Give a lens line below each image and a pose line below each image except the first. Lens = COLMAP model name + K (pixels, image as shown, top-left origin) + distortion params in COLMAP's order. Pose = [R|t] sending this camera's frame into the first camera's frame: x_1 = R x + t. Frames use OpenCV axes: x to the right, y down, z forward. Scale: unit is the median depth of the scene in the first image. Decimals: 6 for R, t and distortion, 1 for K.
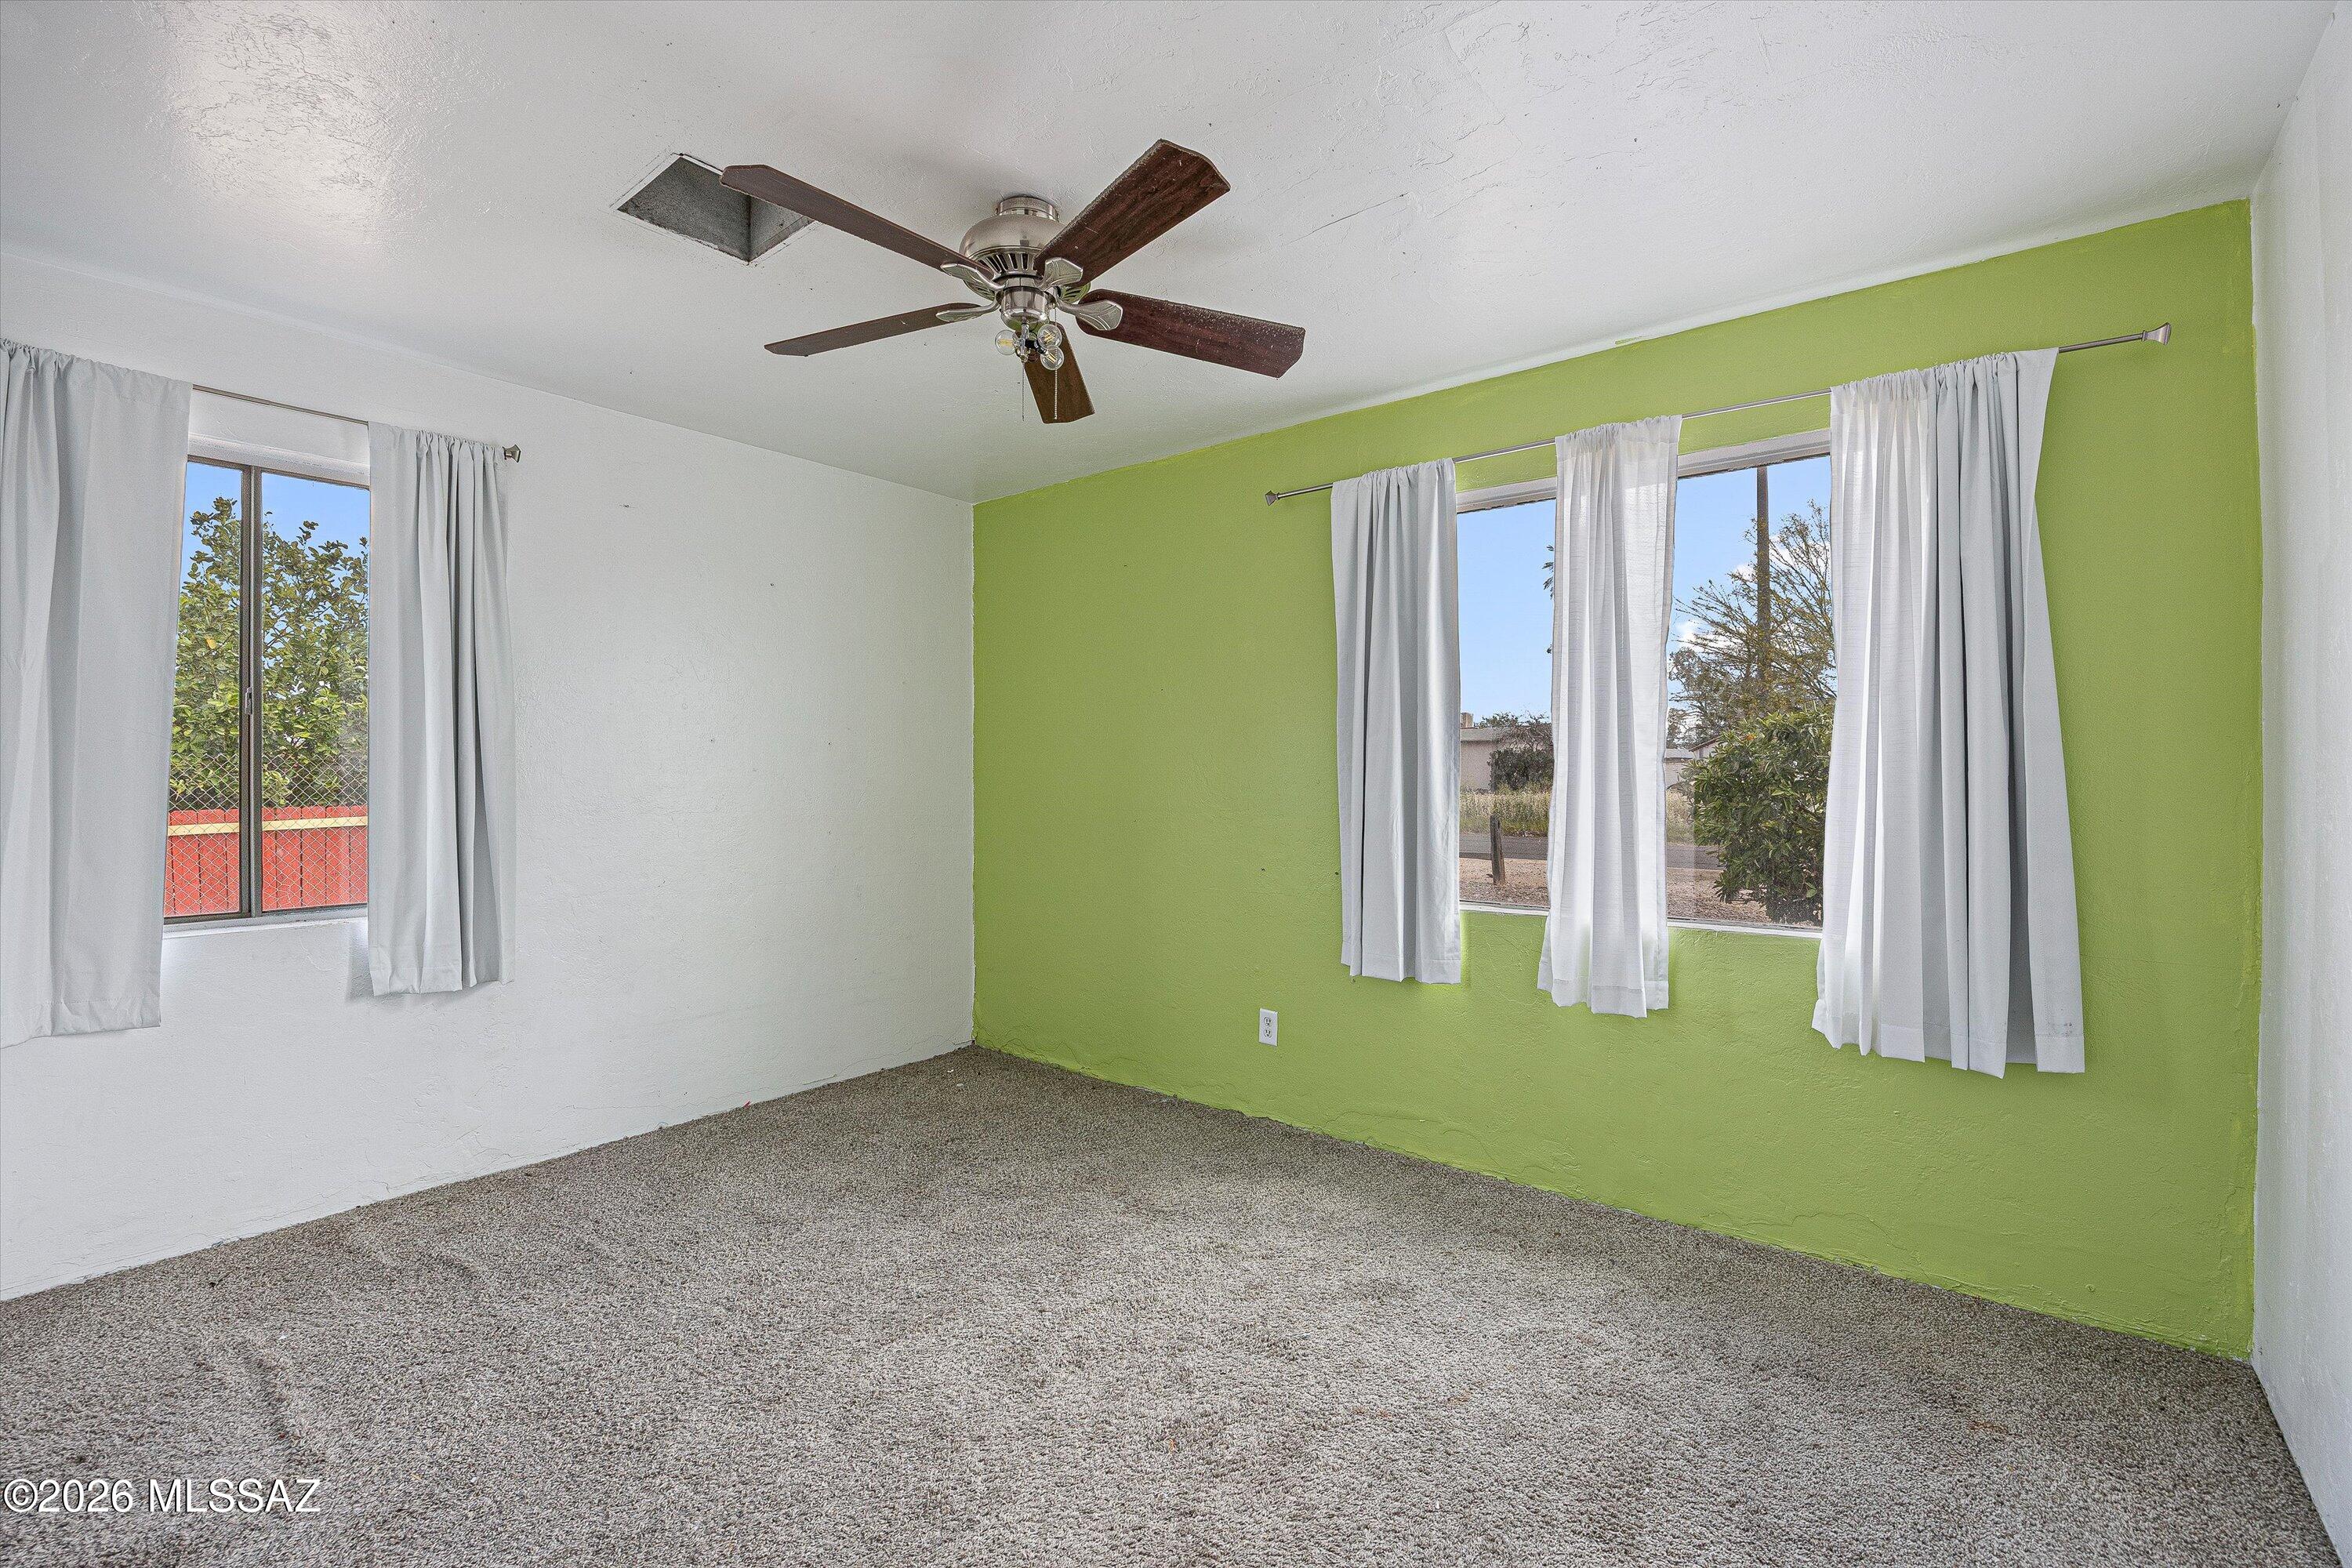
lens RADIAL K [[1099.4, 0, 1176.0], [0, 1099.4, 784.0], [0, 0, 1]] dist [0.000038, -0.014338]
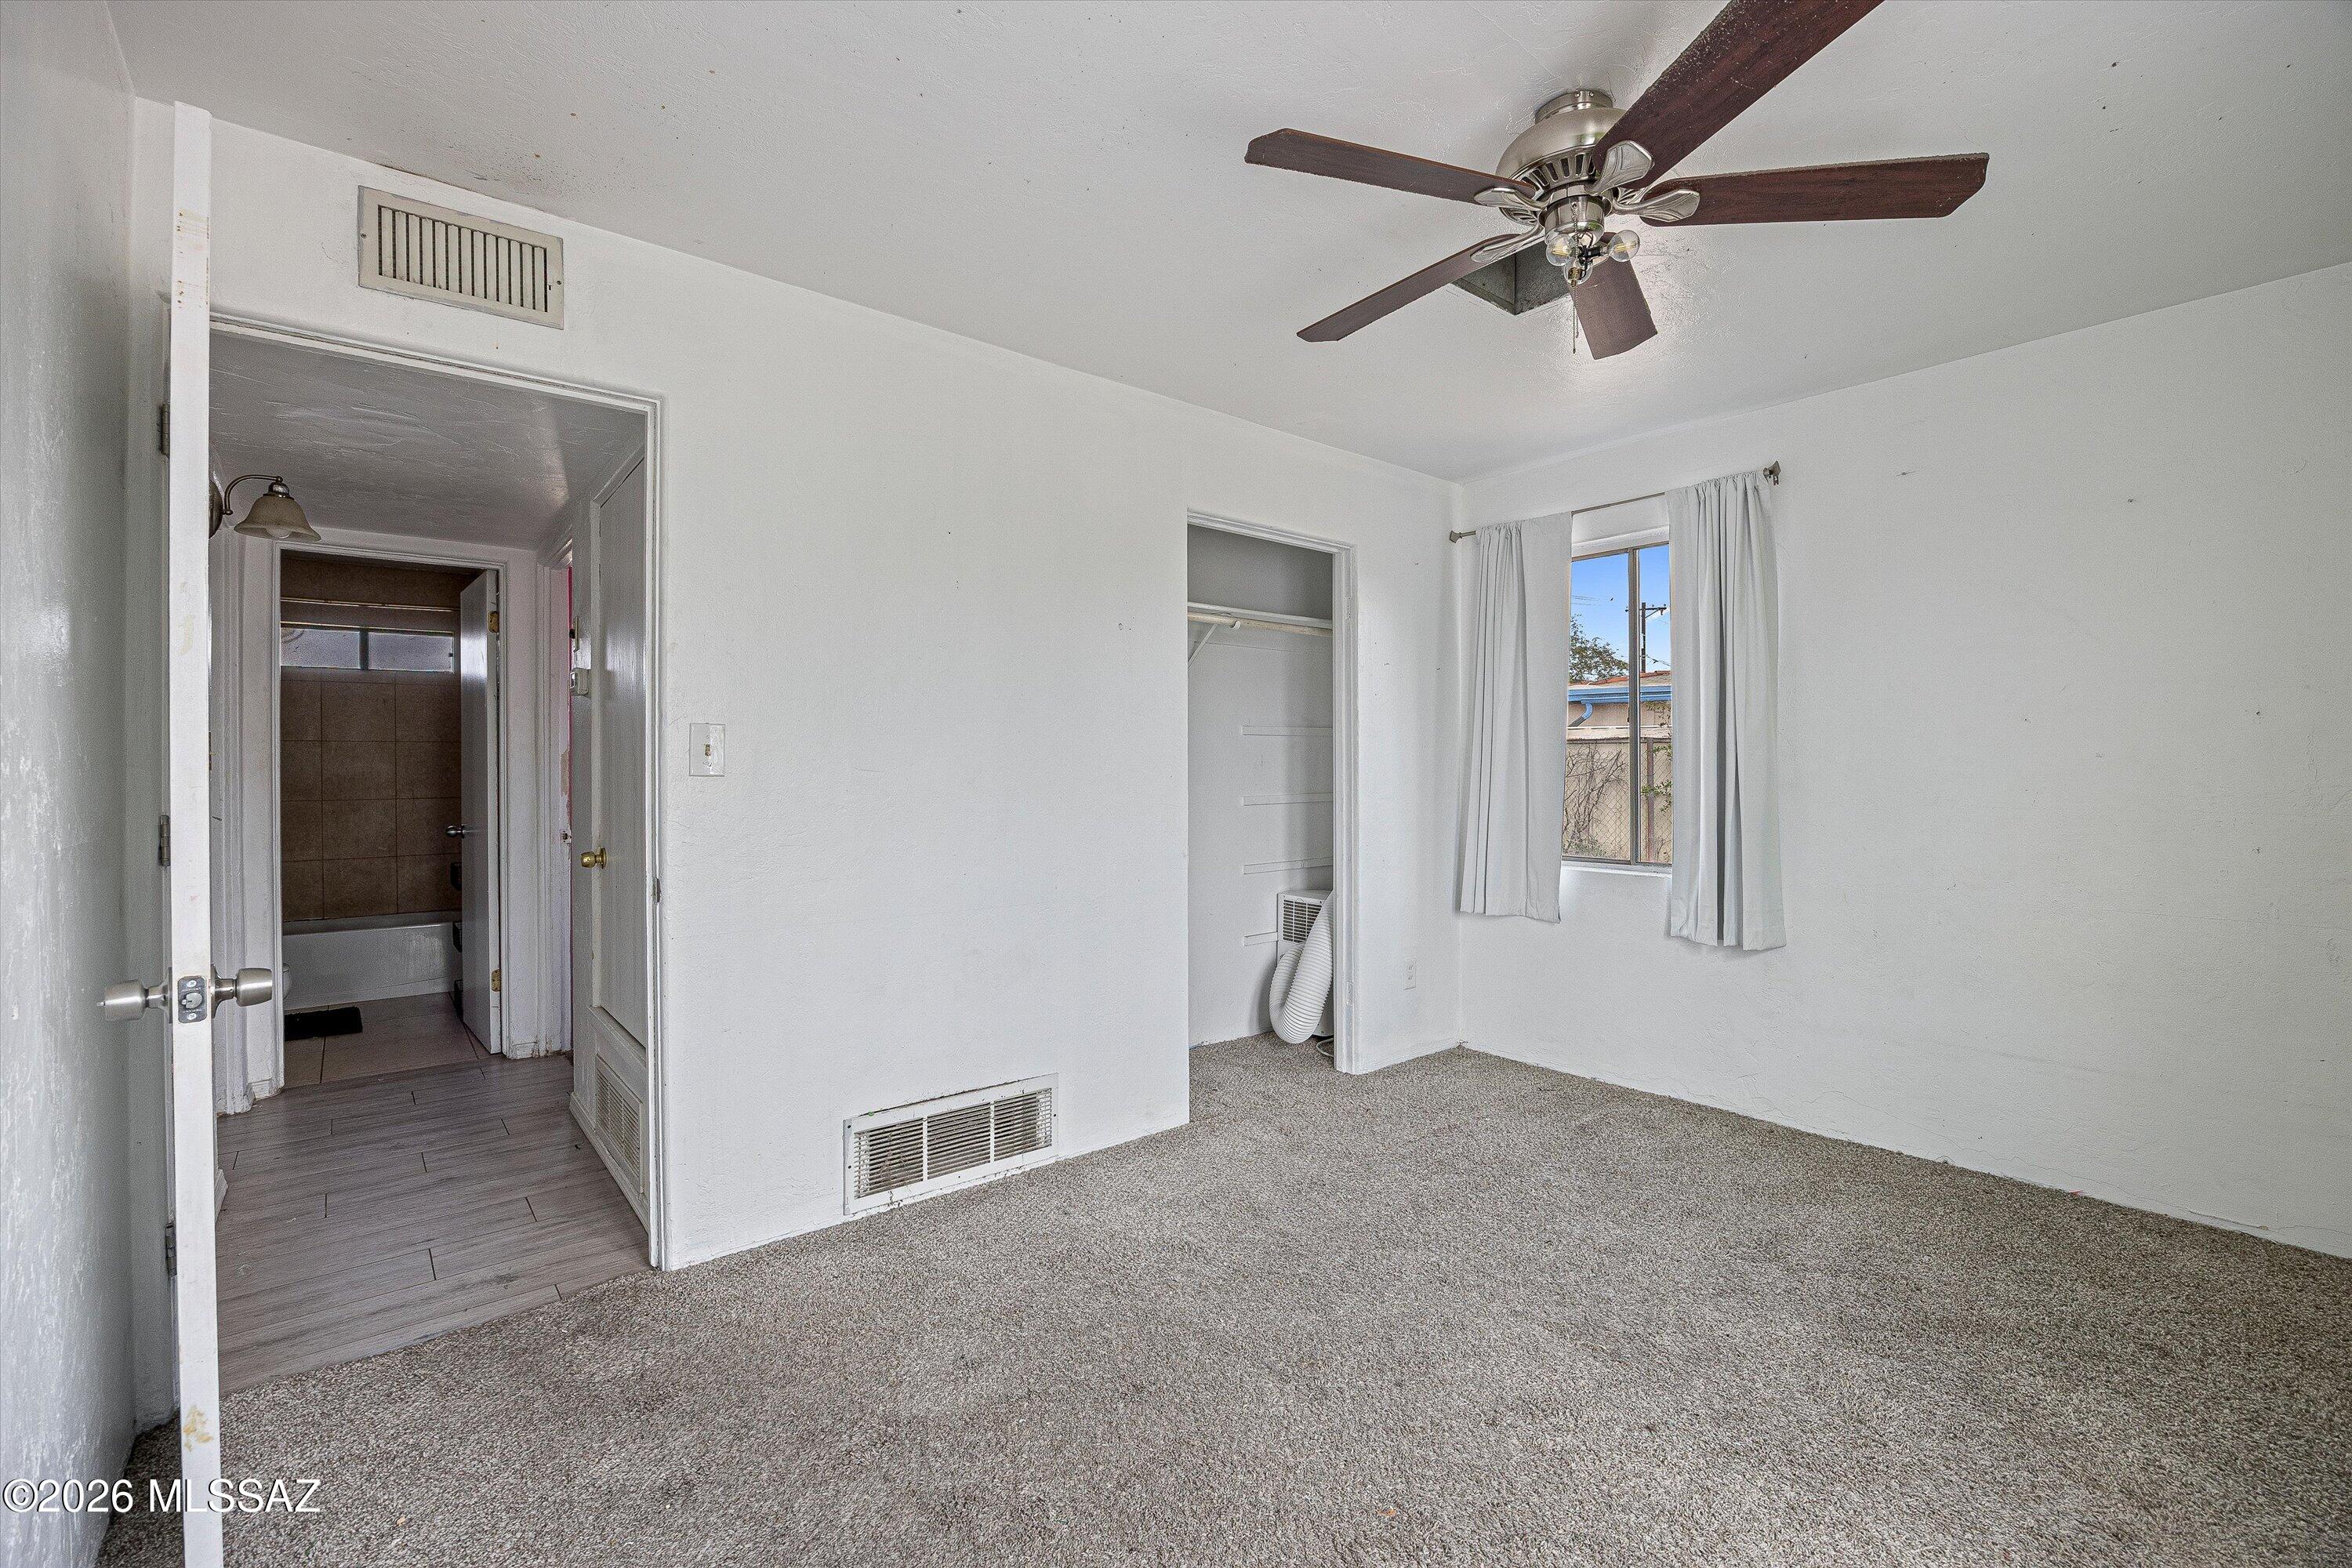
lens RADIAL K [[1040.9, 0, 1176.0], [0, 1040.9, 784.0], [0, 0, 1]] dist [-0.002160, -0.000357]
pose [[-0.237348, 0.013524, -0.971331, 0.596026], [-0.008351, 0.999838, 0.015961, -0.000836], [0.971389, 0.011900, -0.237197, 0.721161]]
